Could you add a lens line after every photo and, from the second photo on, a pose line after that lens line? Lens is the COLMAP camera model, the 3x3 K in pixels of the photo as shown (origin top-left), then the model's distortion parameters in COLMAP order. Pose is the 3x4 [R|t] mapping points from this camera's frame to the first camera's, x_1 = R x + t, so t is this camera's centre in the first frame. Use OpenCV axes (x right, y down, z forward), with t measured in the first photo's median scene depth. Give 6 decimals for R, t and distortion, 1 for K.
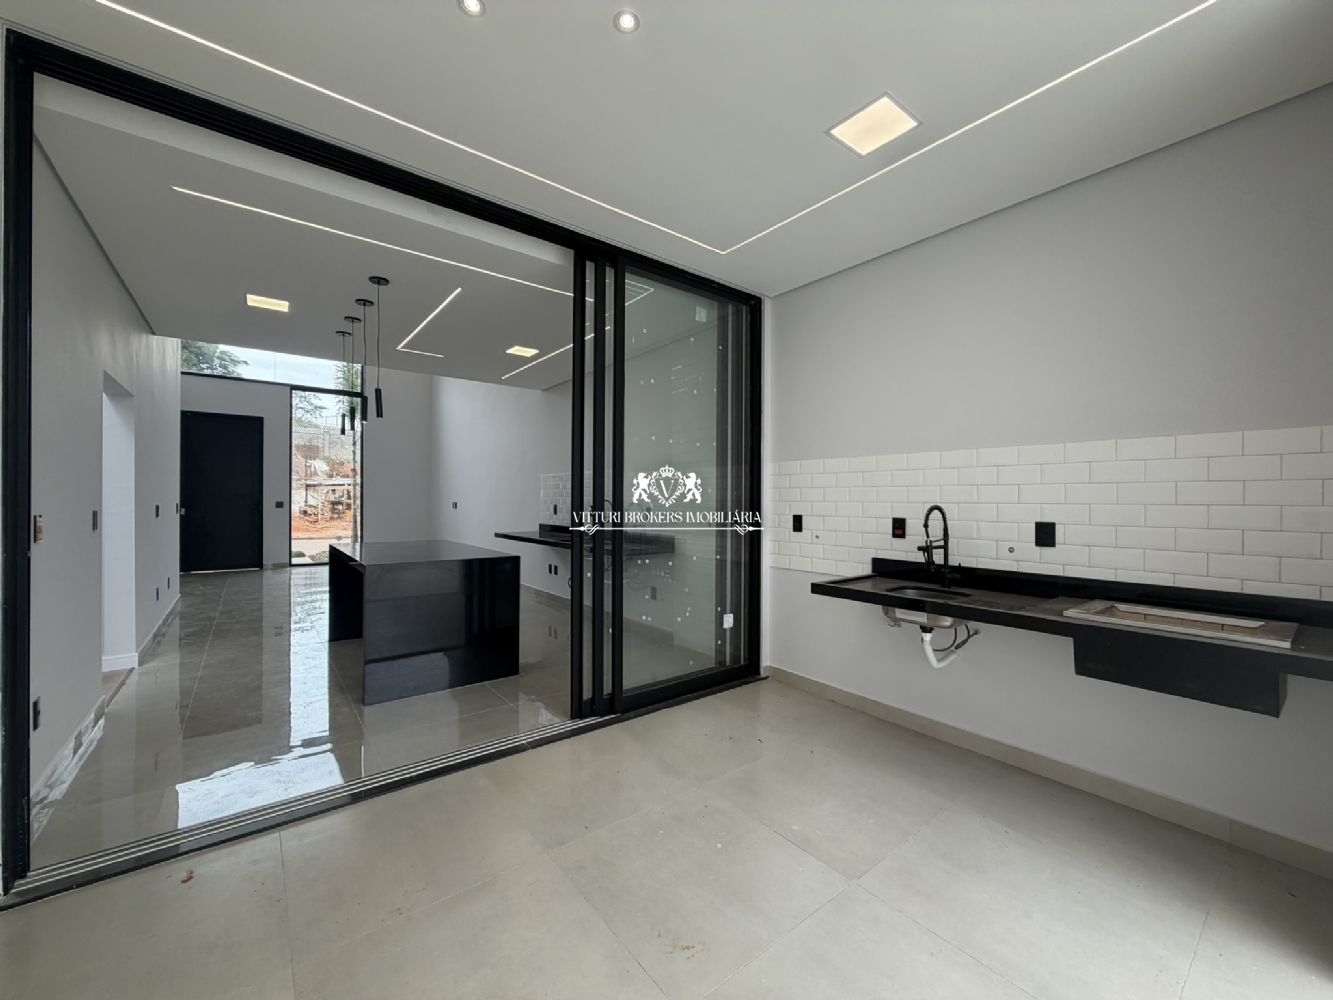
lens RADIAL K [[531.4, 0, 664.6], [0, 531.4, 501.3], [0, 0, 1]] dist [-0.000325, -0.000040]
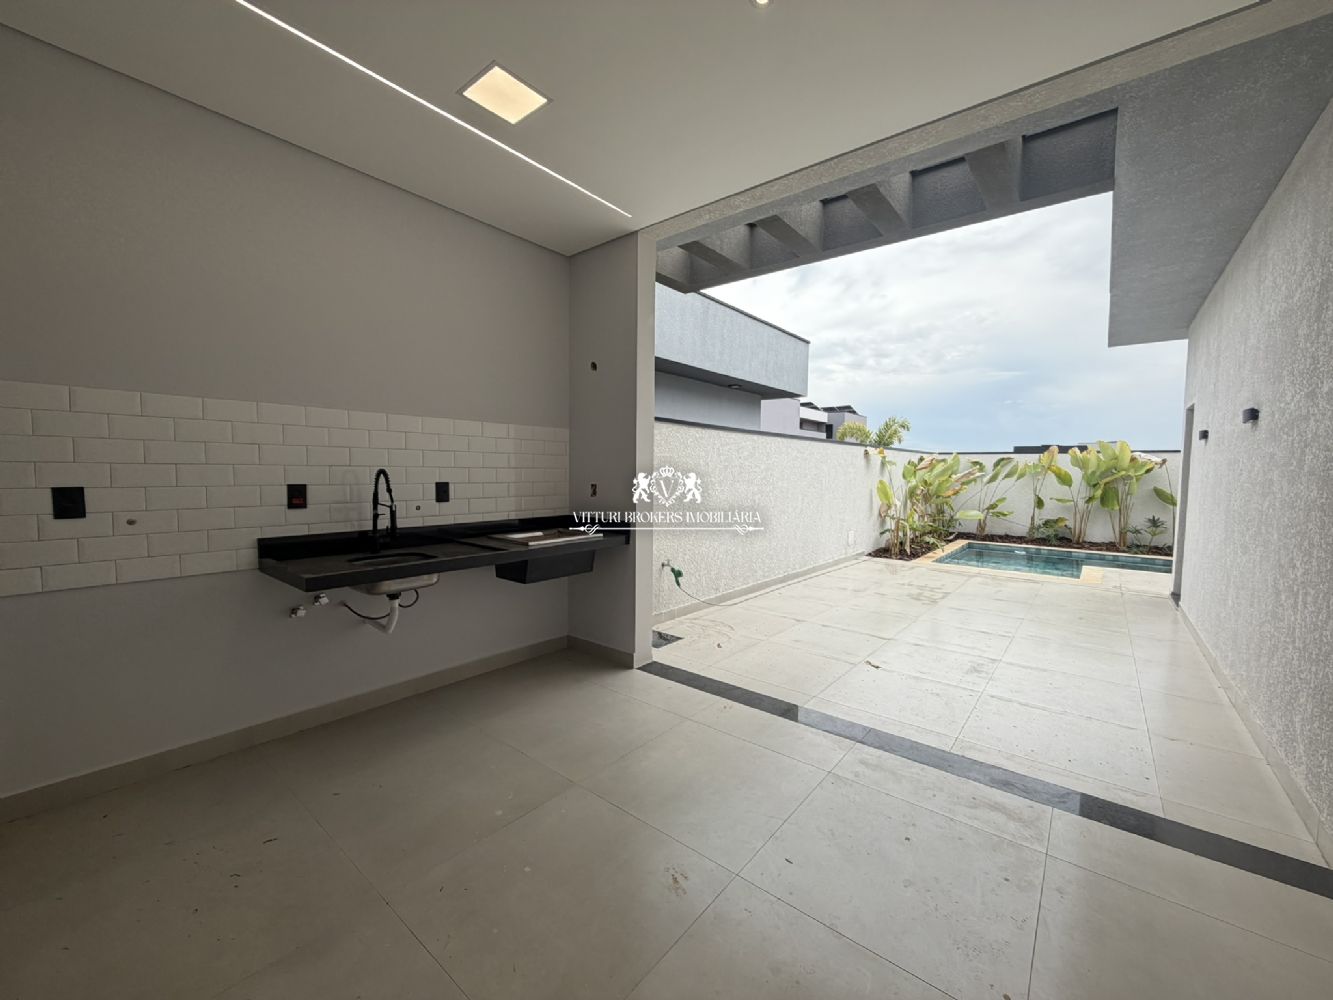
lens RADIAL K [[533.4, 0, 665.9], [0, 533.4, 502.2], [0, 0, 1]] dist [0.002357, 0.000176]
pose [[-0.225734, -0.068763, 0.971759, -0.159179], [-0.011128, 0.997623, 0.068008, -0.001057], [-0.974126, 0.004538, -0.225962, 0.207887]]
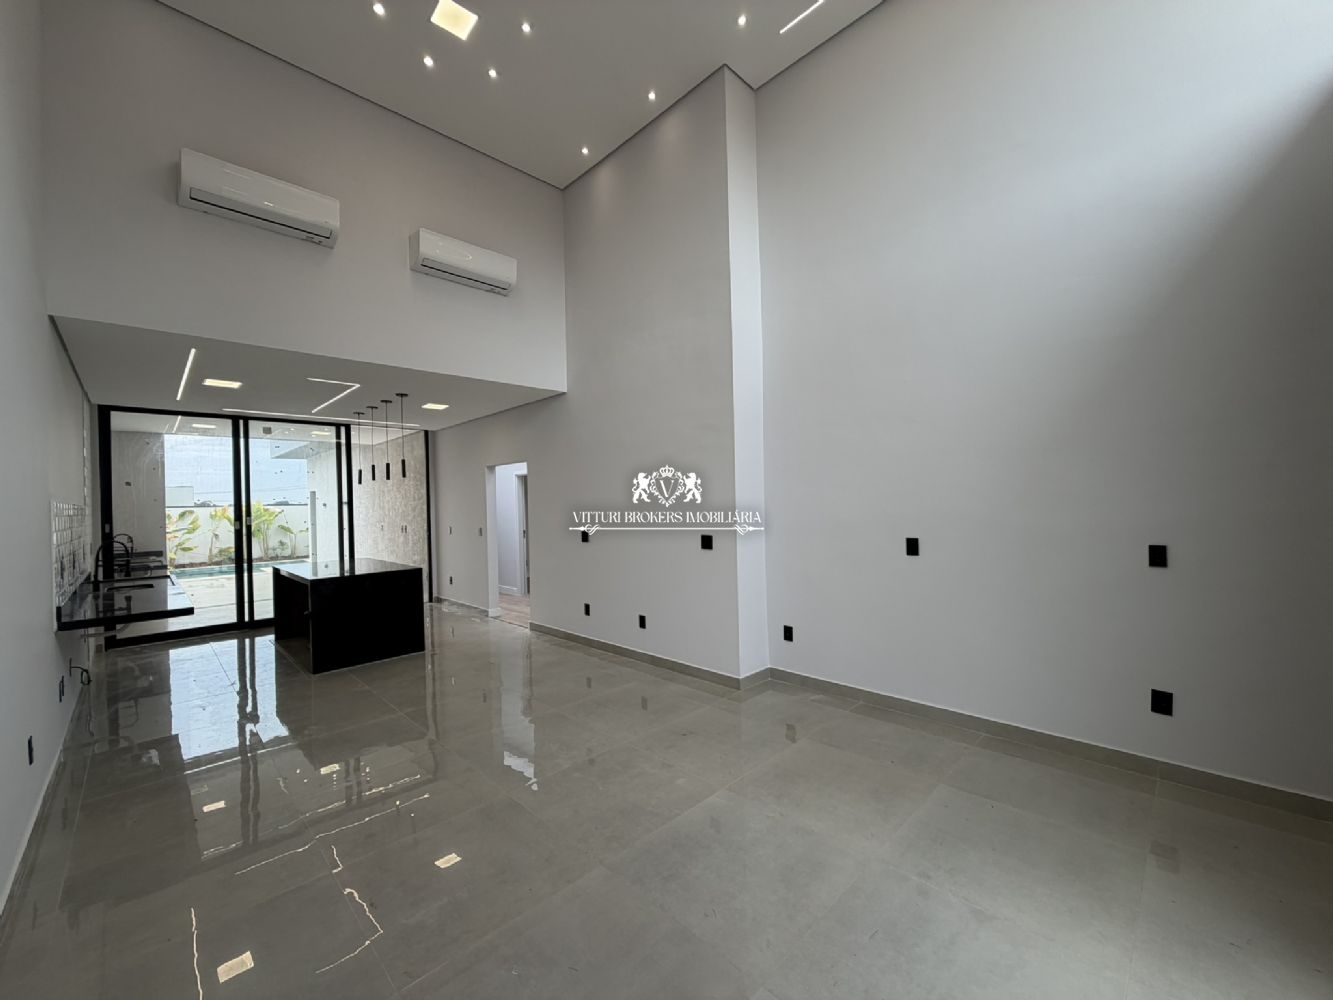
lens RADIAL K [[531.4, 0, 664.6], [0, 531.4, 501.3], [0, 0, 1]] dist [-0.000325, -0.000040]
pose [[-0.992730, 0.020414, -0.118622, -0.514093], [0.020377, 0.999791, 0.001530, -0.028463], [0.118629, -0.000899, -0.992938, 1.115236]]
